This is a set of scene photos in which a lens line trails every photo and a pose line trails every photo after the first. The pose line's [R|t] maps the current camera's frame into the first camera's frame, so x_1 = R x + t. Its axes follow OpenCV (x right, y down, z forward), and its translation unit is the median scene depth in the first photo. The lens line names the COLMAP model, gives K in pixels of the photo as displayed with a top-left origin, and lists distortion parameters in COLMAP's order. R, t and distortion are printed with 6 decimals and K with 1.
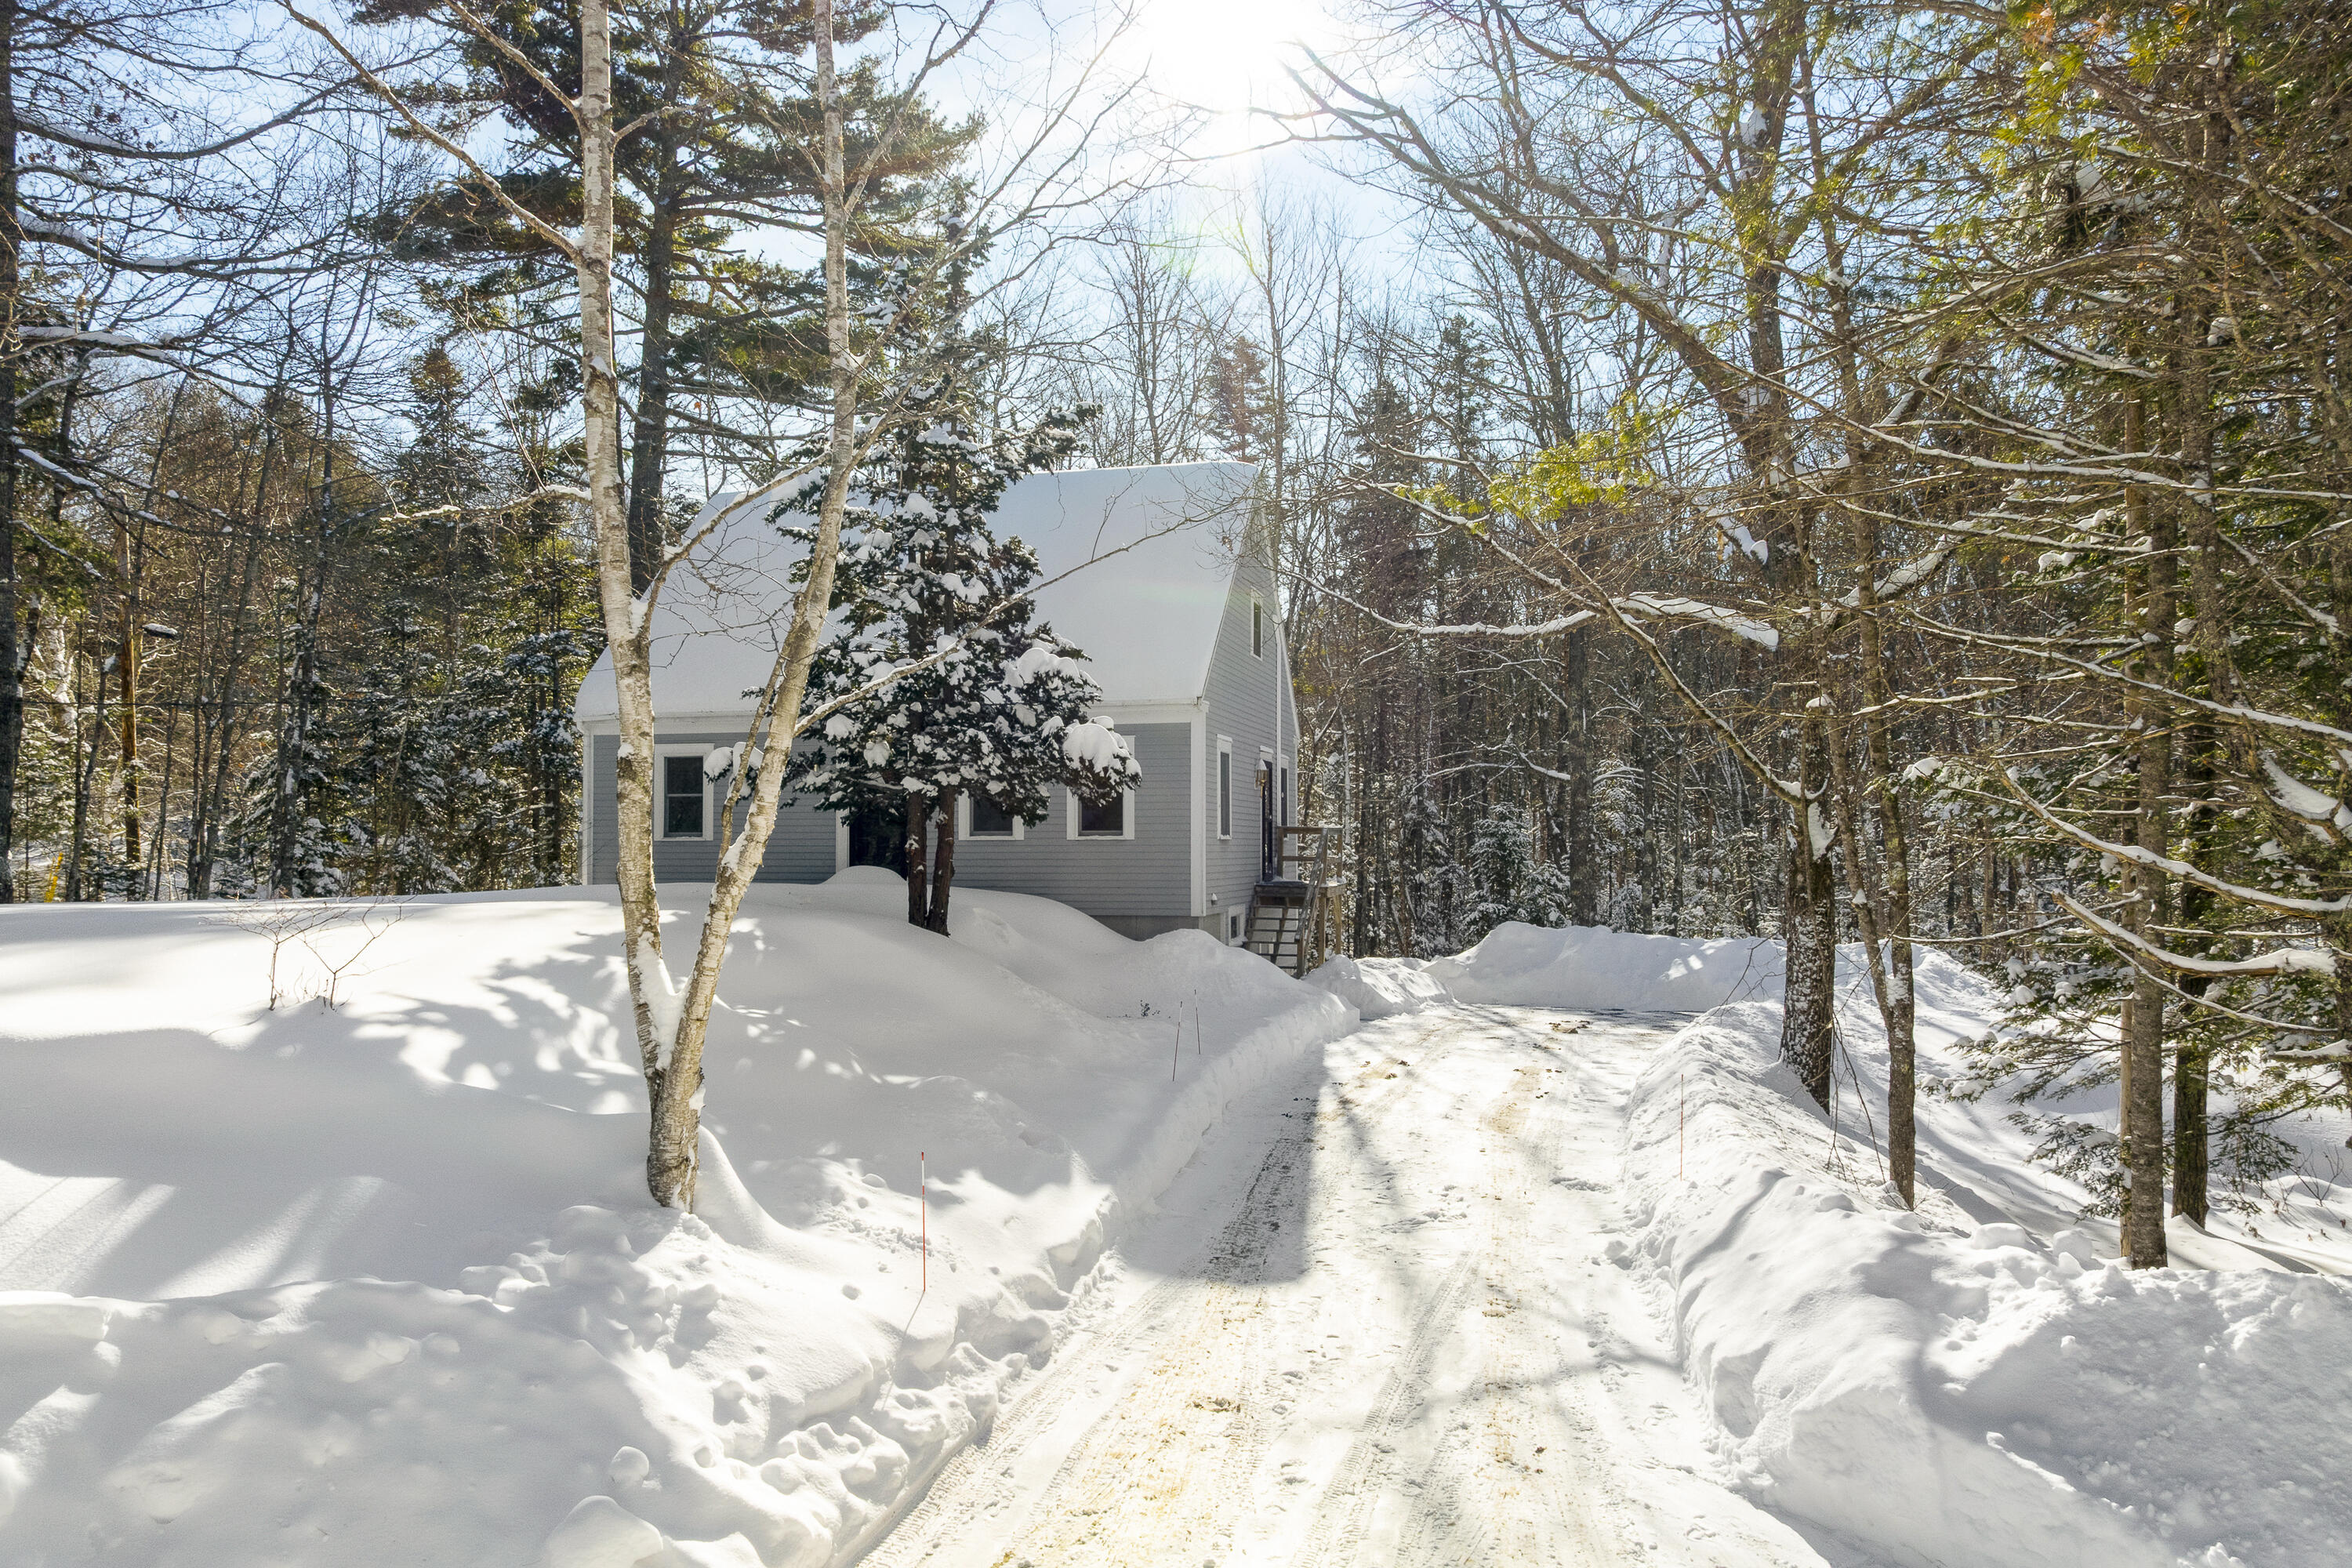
lens RADIAL K [[1707.5, 0, 1191.3], [0, 1707.5, 780.6], [0, 0, 1]] dist [0.010991, -0.014915]
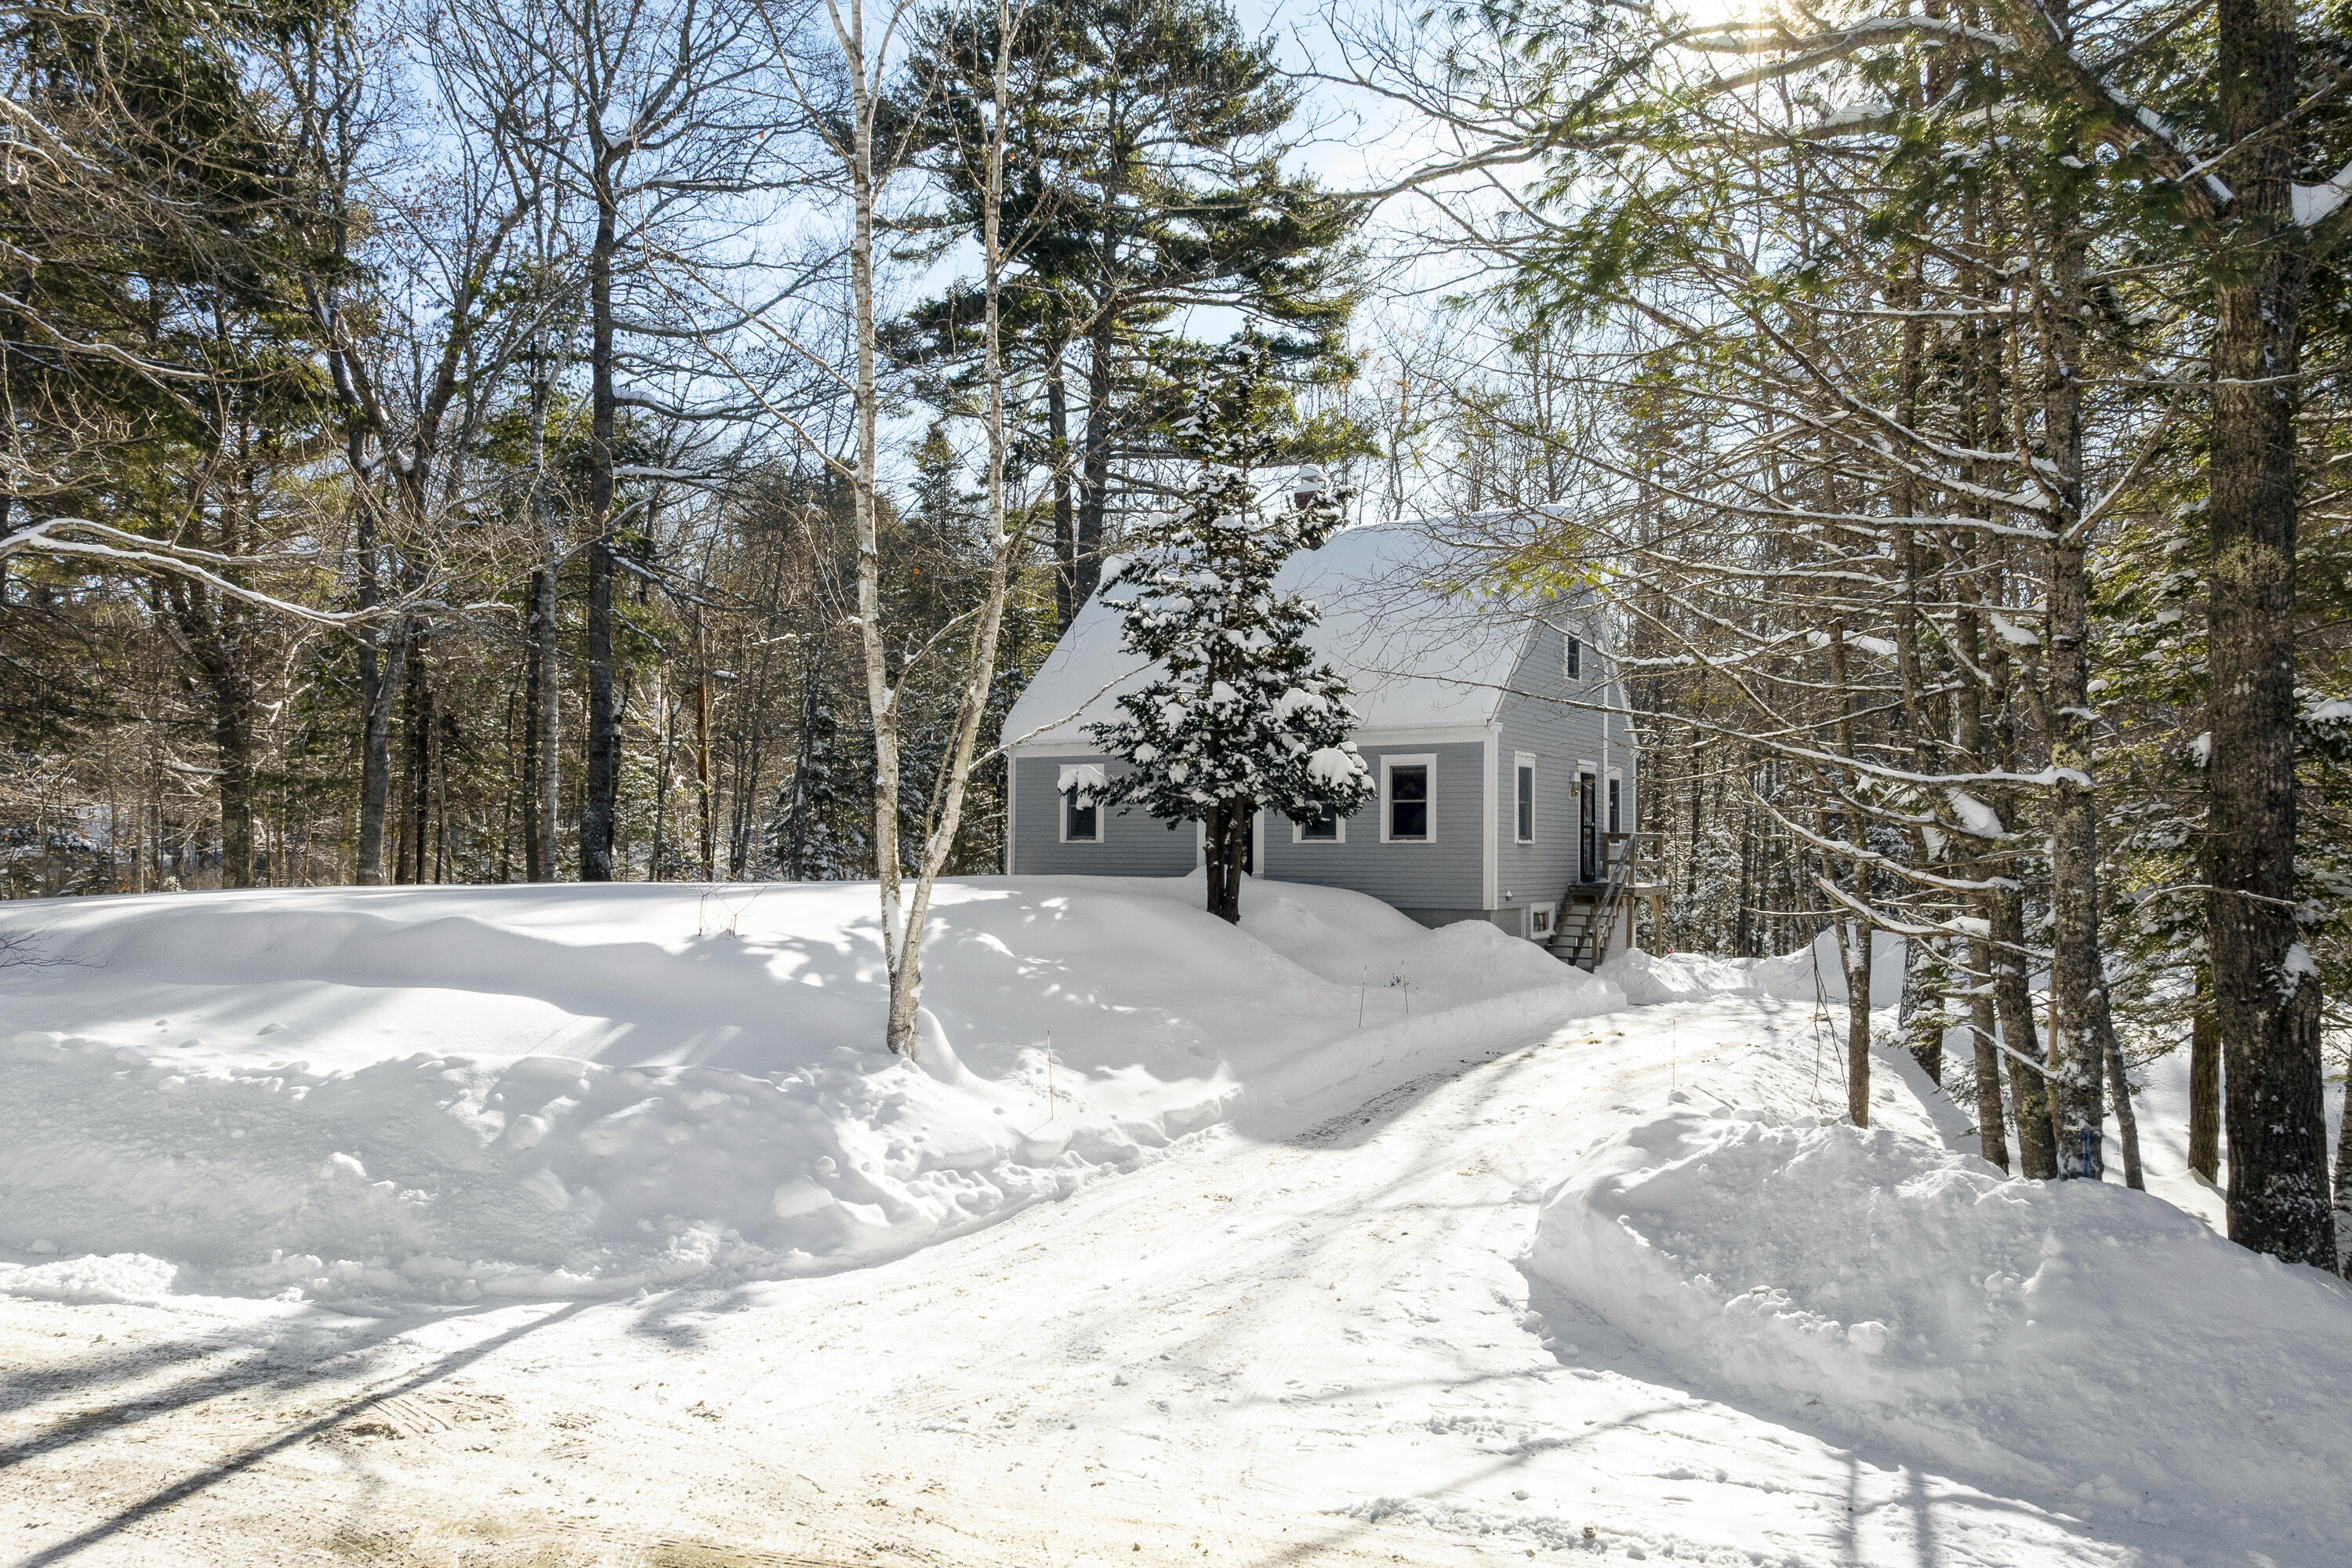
lens RADIAL K [[1707.5, 0, 1165.7], [0, 1707.5, 792.9], [0, 0, 1]] dist [0.010991, -0.014915]
pose [[0.952158, -0.004927, -0.305567, 0.188012], [0.005584, 0.999984, 0.001276, -0.002806], [0.305556, -0.002921, 0.952170, -0.209776]]
